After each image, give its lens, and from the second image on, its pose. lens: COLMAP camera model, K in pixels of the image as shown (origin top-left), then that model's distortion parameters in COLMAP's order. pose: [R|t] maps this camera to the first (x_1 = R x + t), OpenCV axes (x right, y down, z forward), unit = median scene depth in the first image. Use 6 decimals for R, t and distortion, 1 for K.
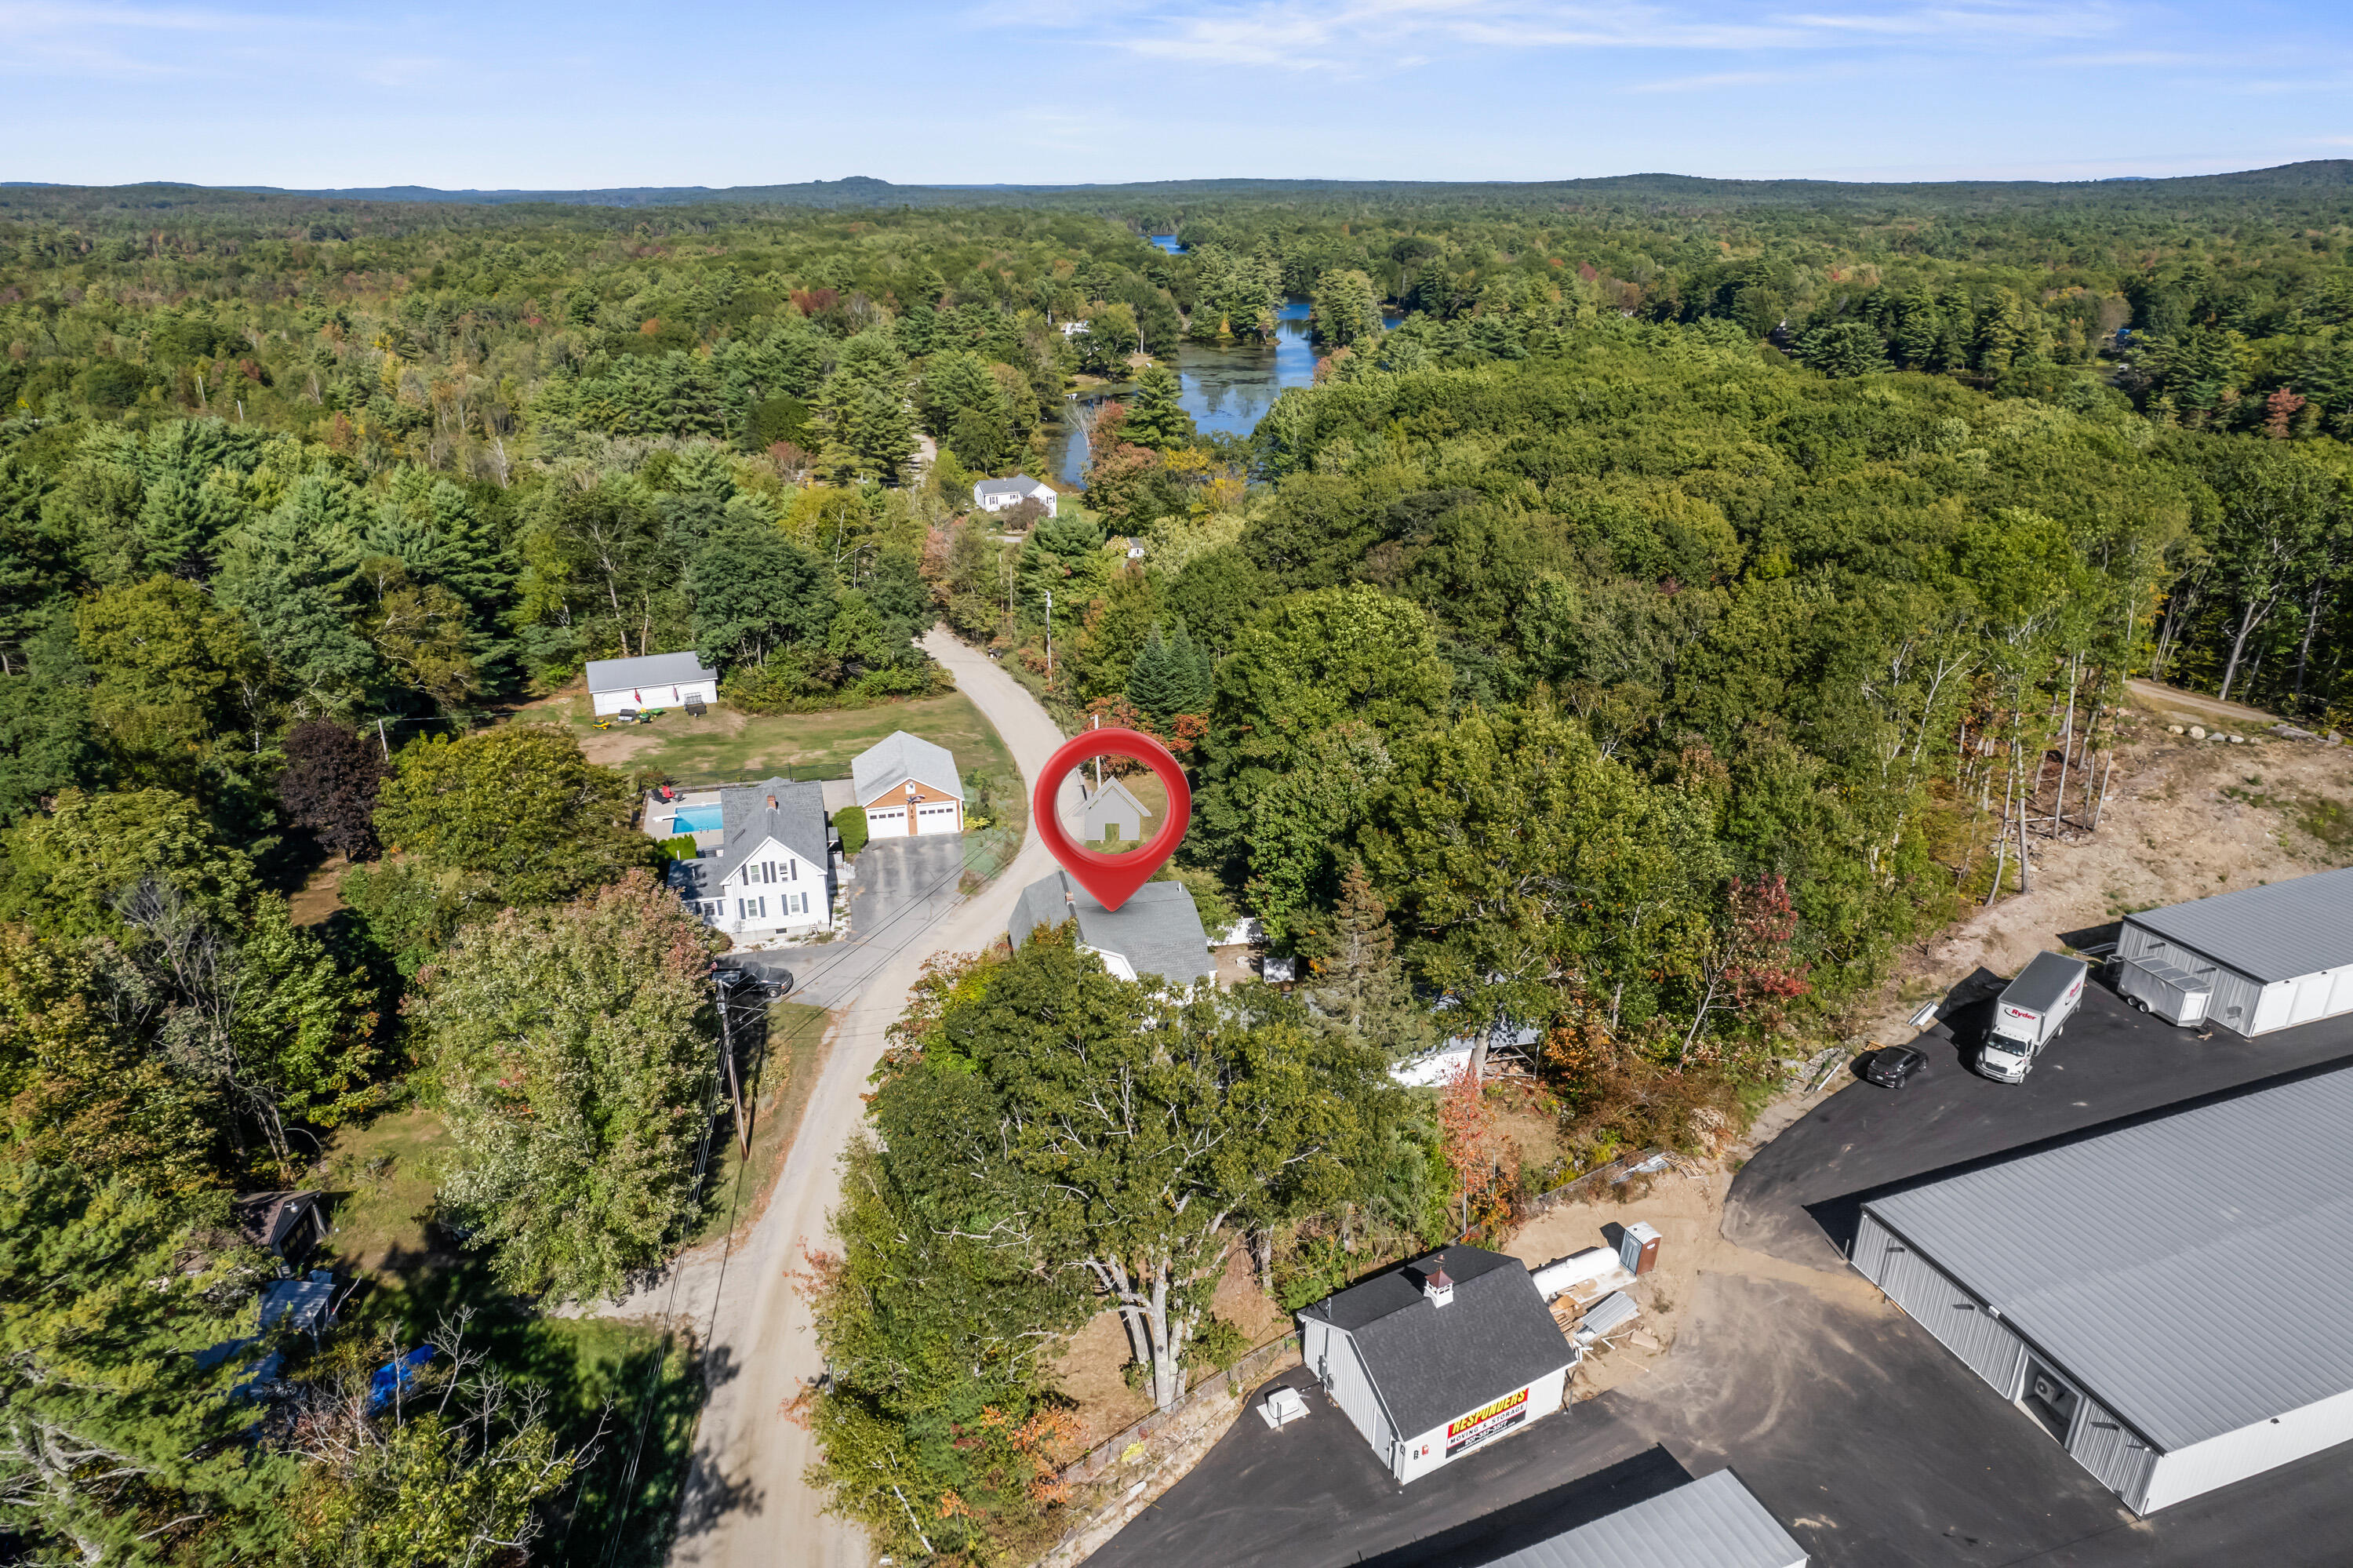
lens RADIAL K [[1491.8, 0, 1176.4], [0, 1491.8, 815.0], [0, 0, 1]] dist [-0.077614, 0.059006]
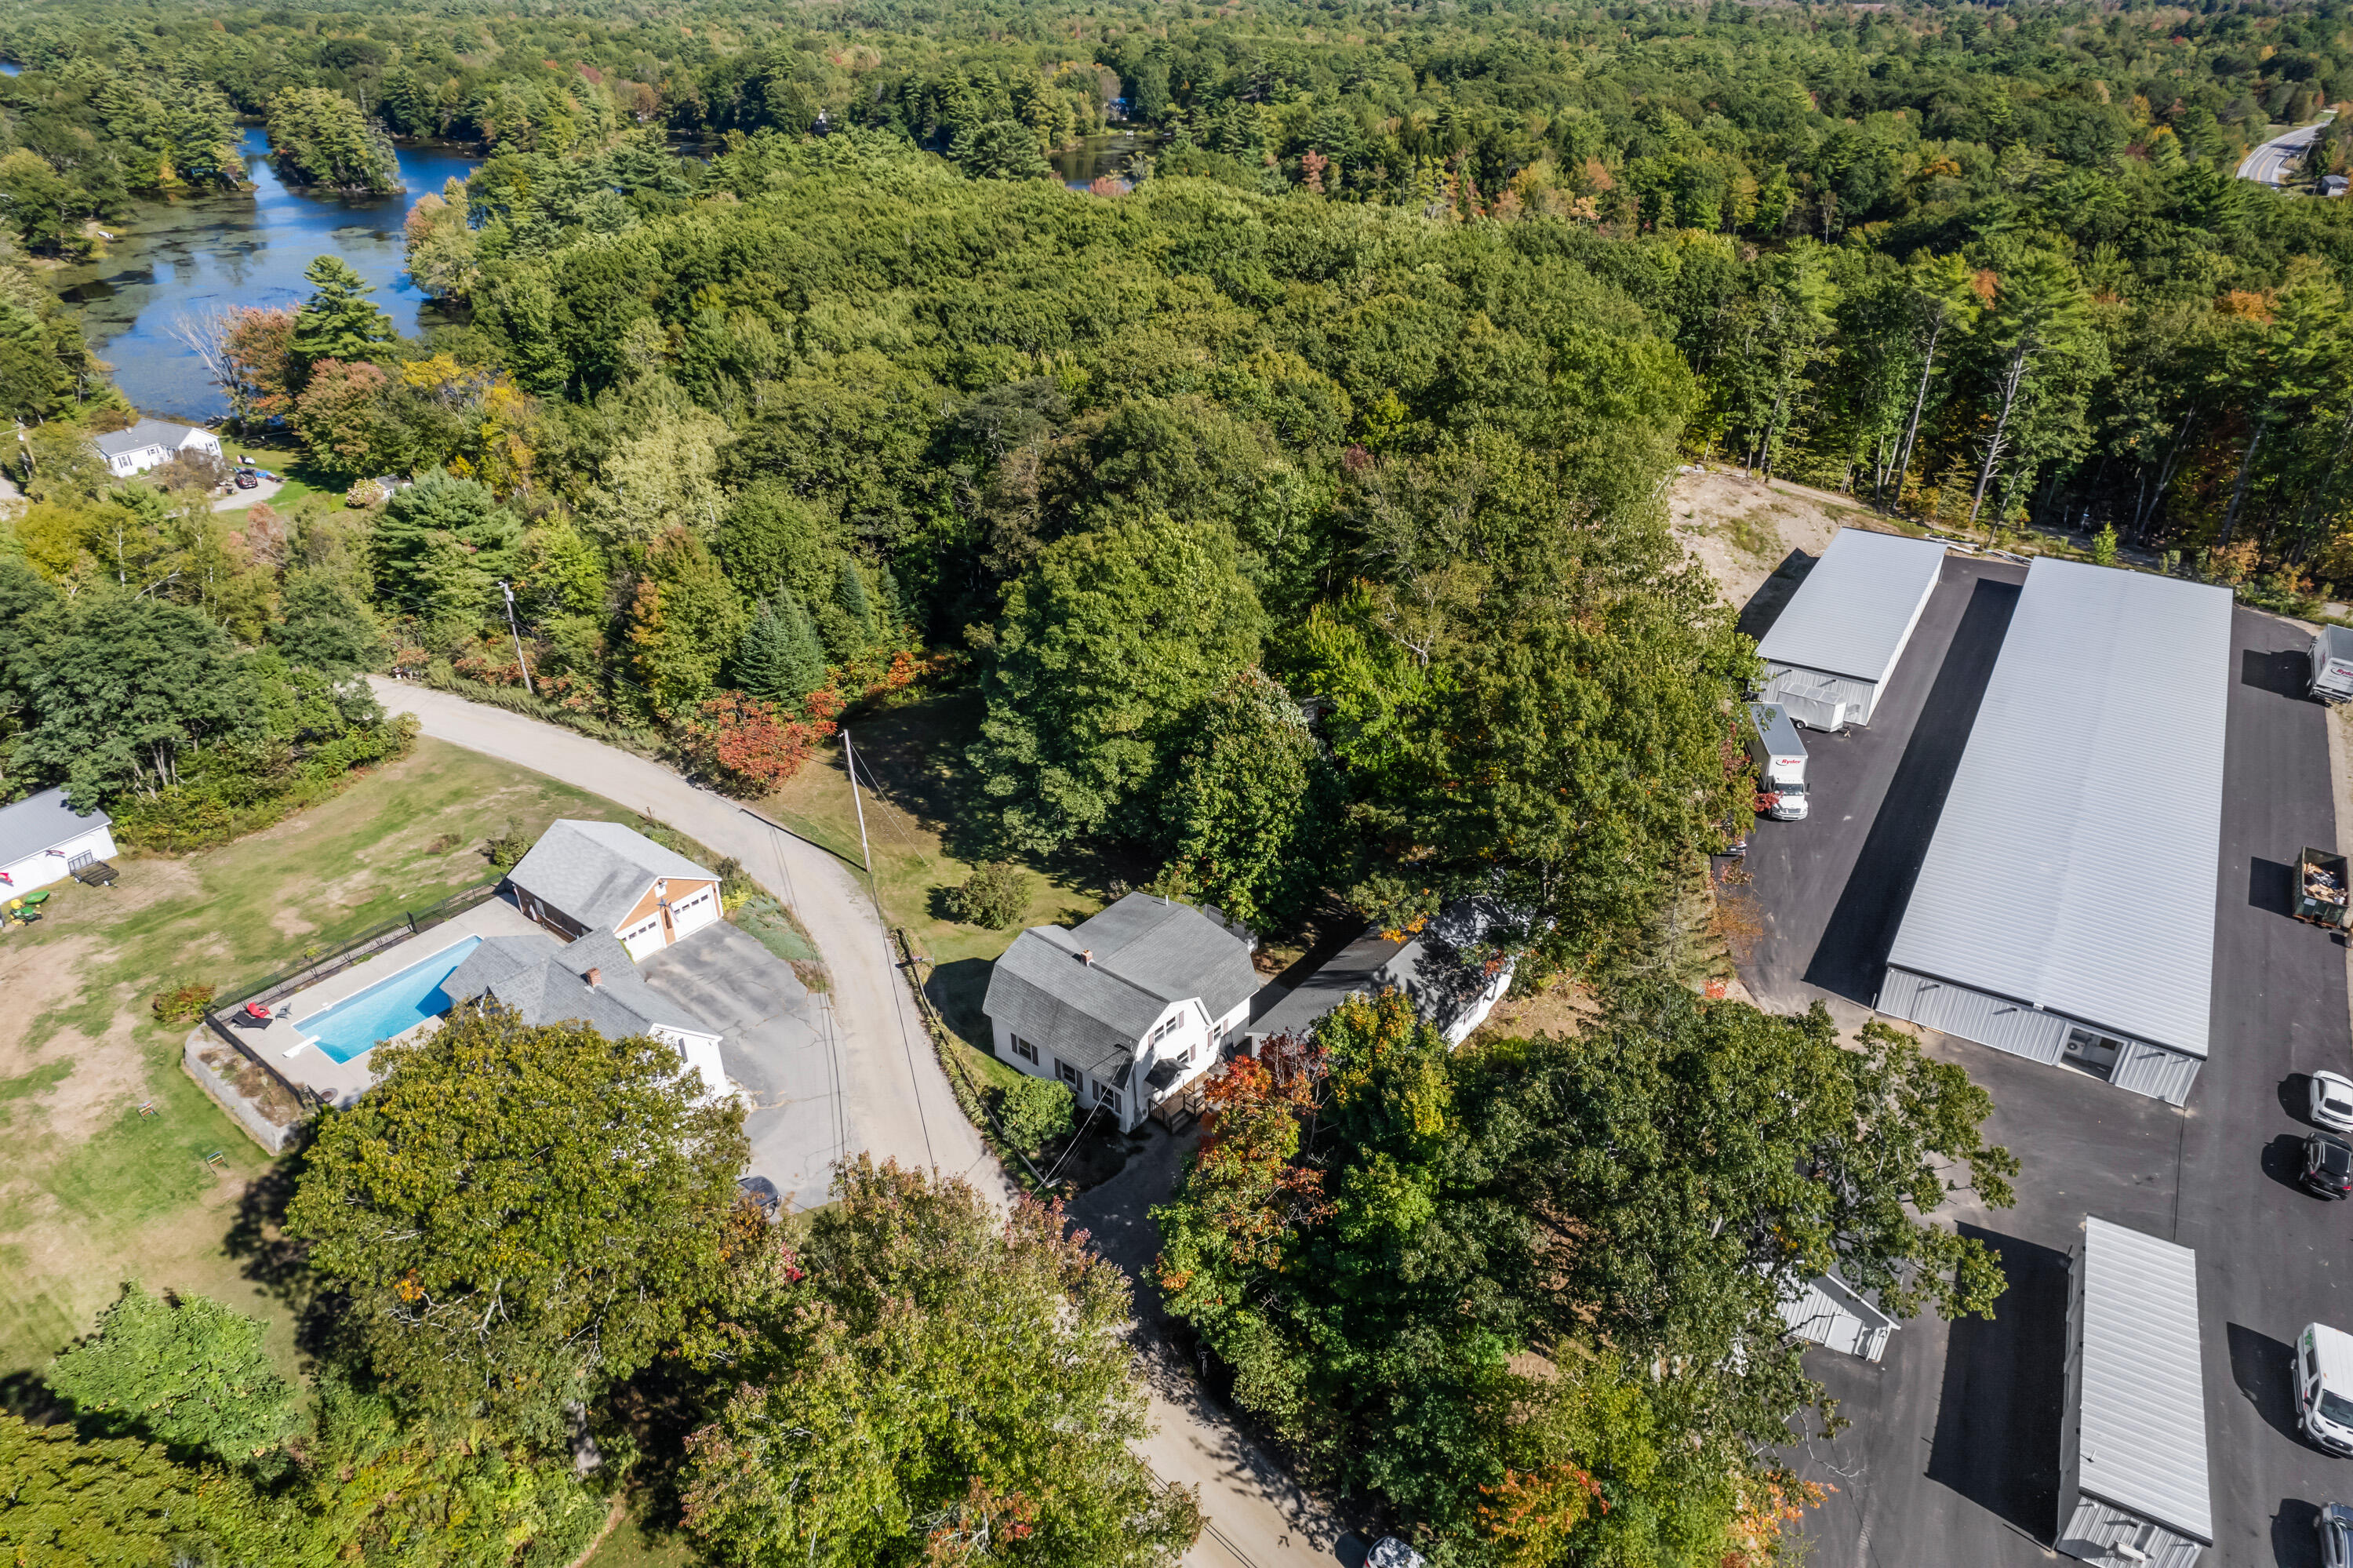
lens RADIAL K [[1491.8, 0, 1176.4], [0, 1491.8, 815.0], [0, 0, 1]] dist [-0.077614, 0.059006]
pose [[0.783810, -0.314025, 0.535752, -0.127968], [0.242908, 0.949022, 0.200882, -0.049999], [-0.571522, -0.027315, 0.820132, 0.074253]]
